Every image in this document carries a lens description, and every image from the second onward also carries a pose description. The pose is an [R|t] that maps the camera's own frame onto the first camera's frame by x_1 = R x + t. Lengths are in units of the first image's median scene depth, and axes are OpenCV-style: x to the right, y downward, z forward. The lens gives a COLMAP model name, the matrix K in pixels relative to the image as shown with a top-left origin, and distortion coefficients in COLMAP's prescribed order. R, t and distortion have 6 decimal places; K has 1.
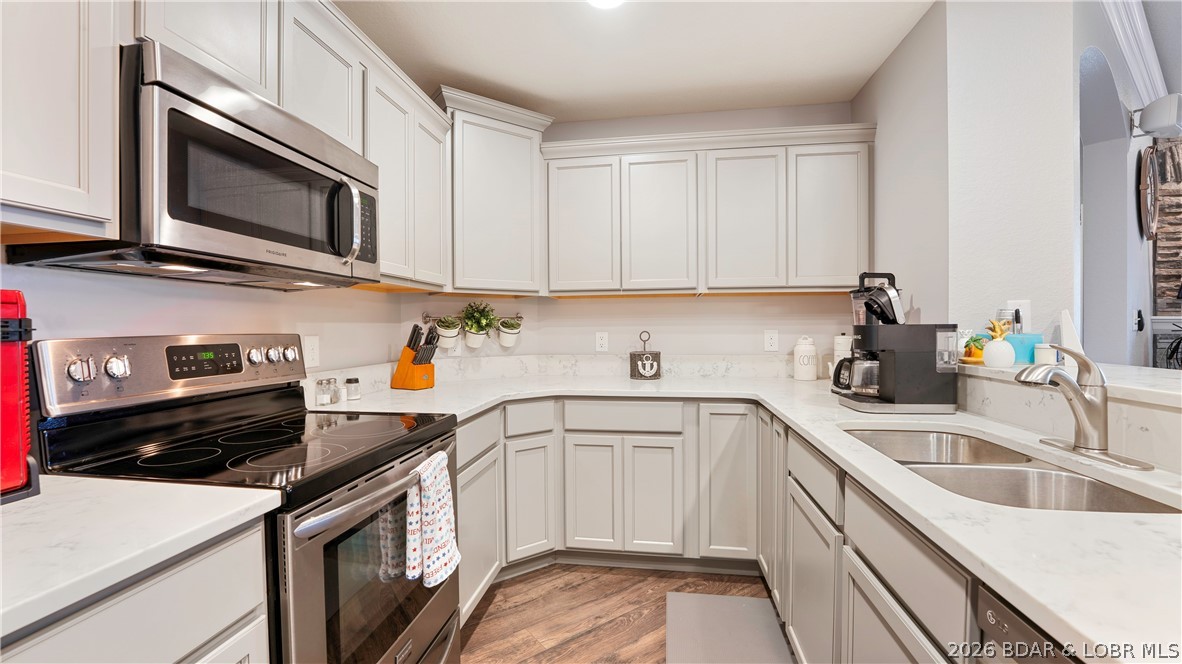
lens RADIAL K [[495.6, 0, 583.7], [0, 495.6, 331.3], [0, 0, 1]] dist [-0.002270, -0.000217]
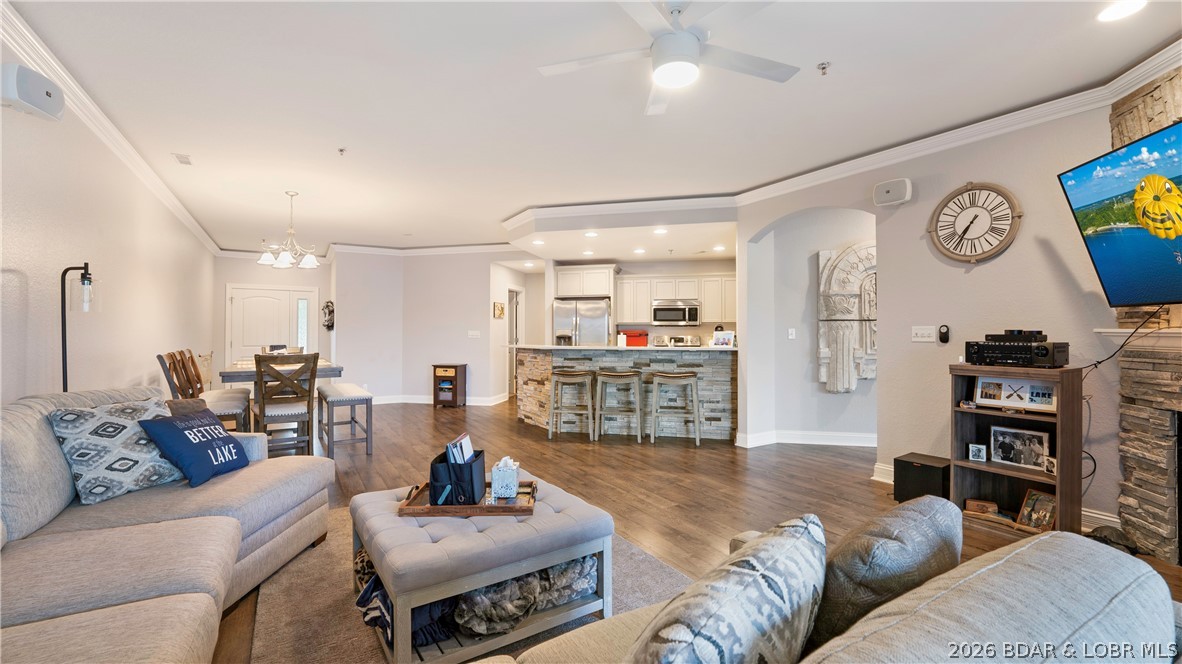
lens RADIAL K [[495.9, 0, 585.8], [0, 495.9, 325.3], [0, 0, 1]] dist [-0.015855, -0.000126]
pose [[-0.082902, -0.010691, -0.996500, 3.695318], [-0.008250, 0.999916, -0.010041, -0.034542], [0.996524, 0.007388, -0.082983, 0.271339]]
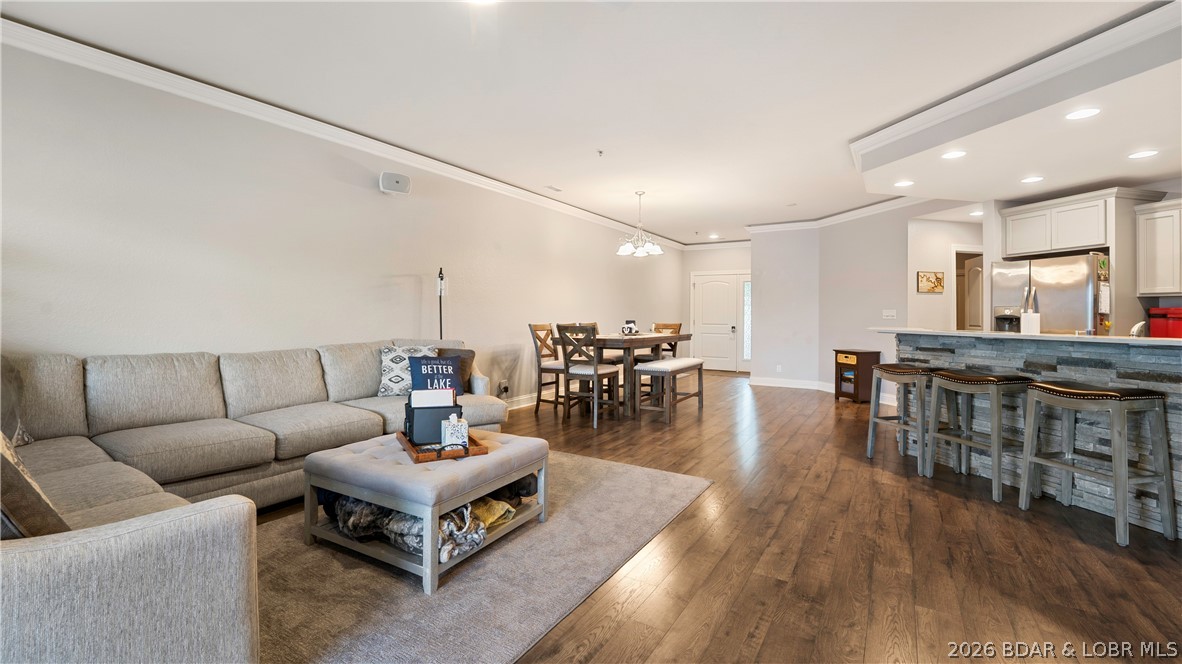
lens RADIAL K [[505.1, 0, 577.9], [0, 505.1, 308.7], [0, 0, 1]] dist [-0.015287, 0.000178]
pose [[-0.929232, -0.006537, -0.369439, 2.729668], [-0.006507, 0.999978, -0.001325, -0.010392], [0.369440, 0.001173, -0.929254, 1.342404]]
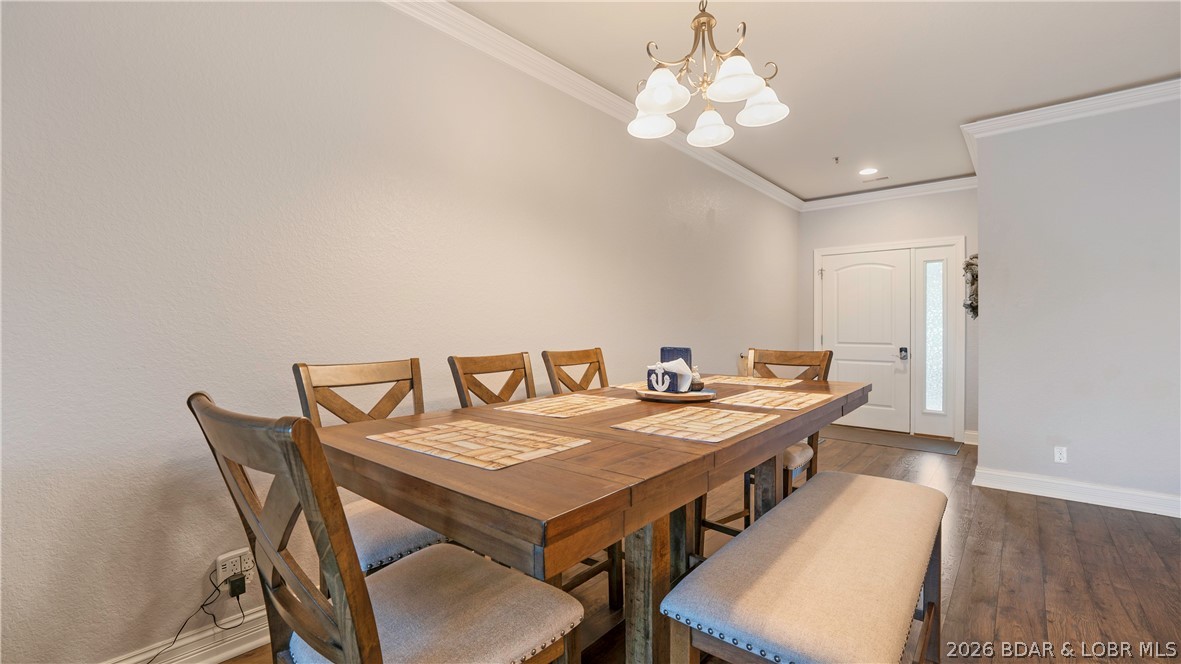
lens RADIAL K [[495.5, 0, 585.3], [0, 495.5, 325.3], [0, 0, 1]] dist [-0.015855, -0.000126]
pose [[-0.975906, 0.002509, -0.218179, 1.577989], [0.000802, 0.999968, 0.007912, 0.007461], [0.218192, 0.007546, -0.975877, -0.684405]]
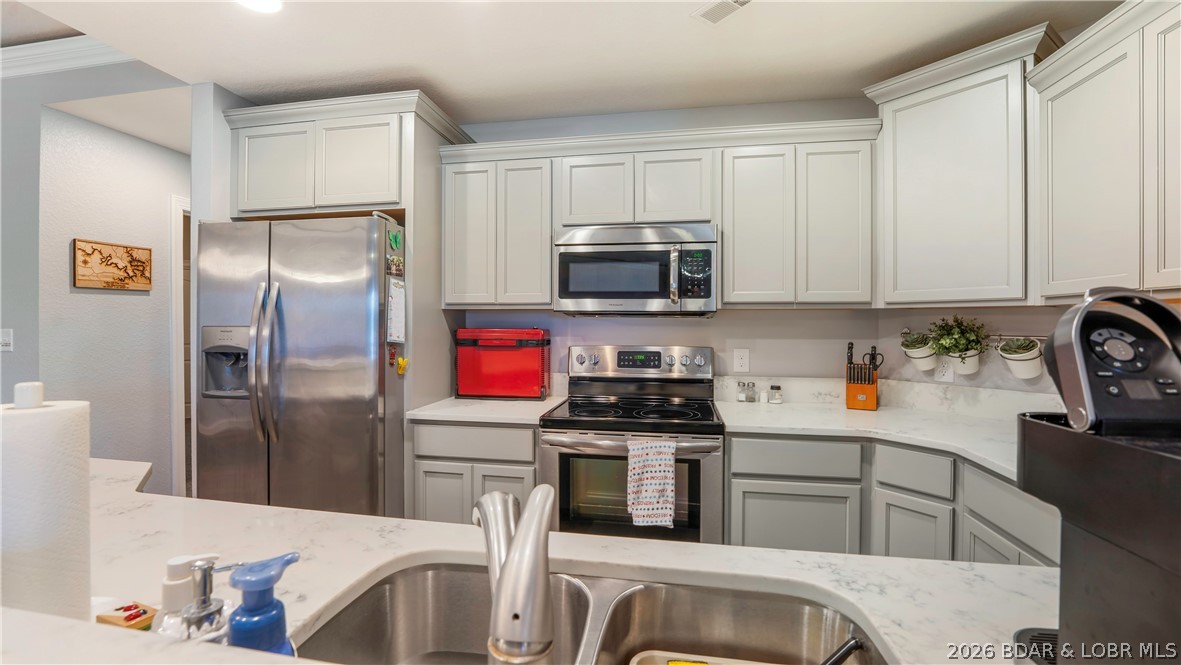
lens RADIAL K [[495.5, 0, 585.3], [0, 495.5, 325.8], [0, 0, 1]] dist [-0.015855, -0.000126]
pose [[-0.031039, 0.010274, -0.999465, 0.771491], [-0.011493, 0.999877, 0.010636, -0.060752], [0.999452, 0.011817, -0.030917, 0.588007]]
